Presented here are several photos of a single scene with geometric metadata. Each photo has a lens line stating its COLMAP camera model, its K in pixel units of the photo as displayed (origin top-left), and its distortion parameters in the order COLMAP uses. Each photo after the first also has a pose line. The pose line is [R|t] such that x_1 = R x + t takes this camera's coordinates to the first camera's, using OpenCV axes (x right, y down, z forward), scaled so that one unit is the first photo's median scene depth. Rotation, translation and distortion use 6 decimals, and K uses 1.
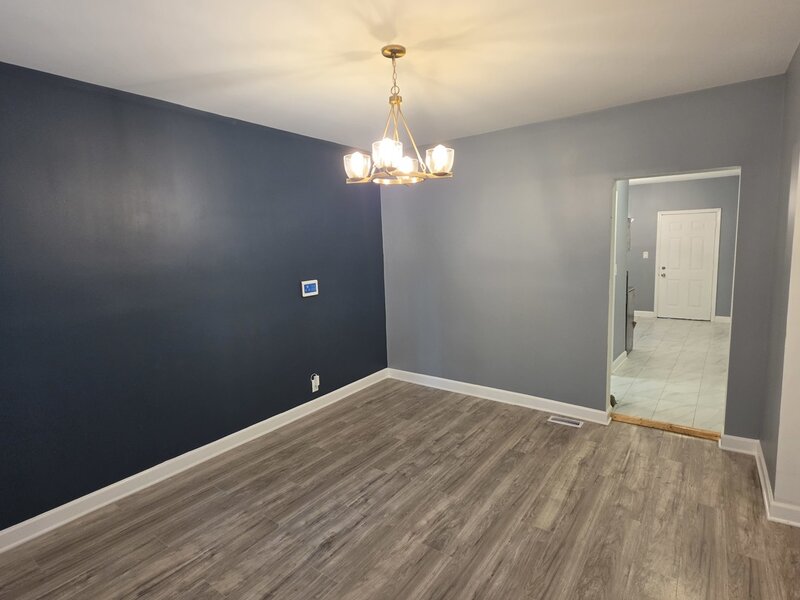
lens RADIAL K [[432.3, 0, 405.6], [0, 432.3, 298.1], [0, 0, 1]] dist [0.007882, 0.001422]
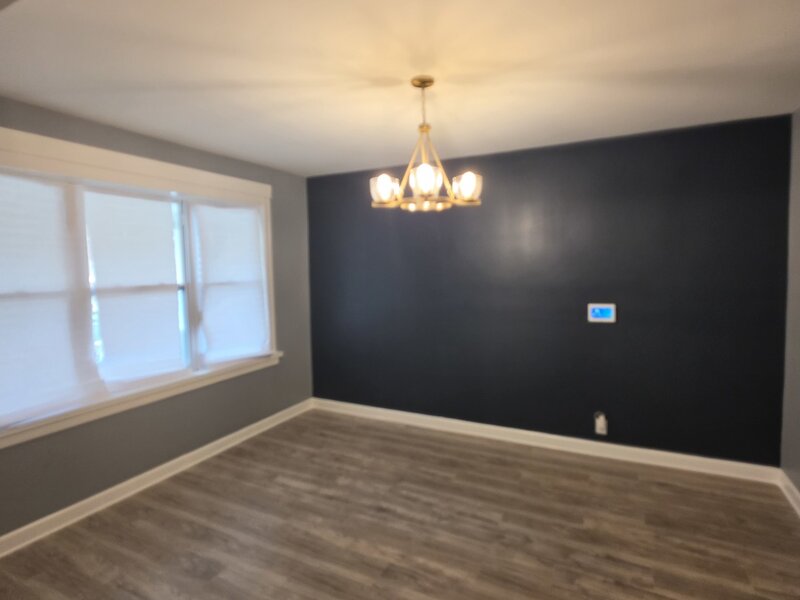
lens RADIAL K [[432.3, 0, 405.3], [0, 432.3, 299.8], [0, 0, 1]] dist [0.007882, 0.001422]
pose [[0.132582, 0.095374, -0.986573, 0.719678], [-0.108055, 0.990818, 0.081263, -0.095691], [0.985264, 0.095830, 0.141671, 0.608208]]
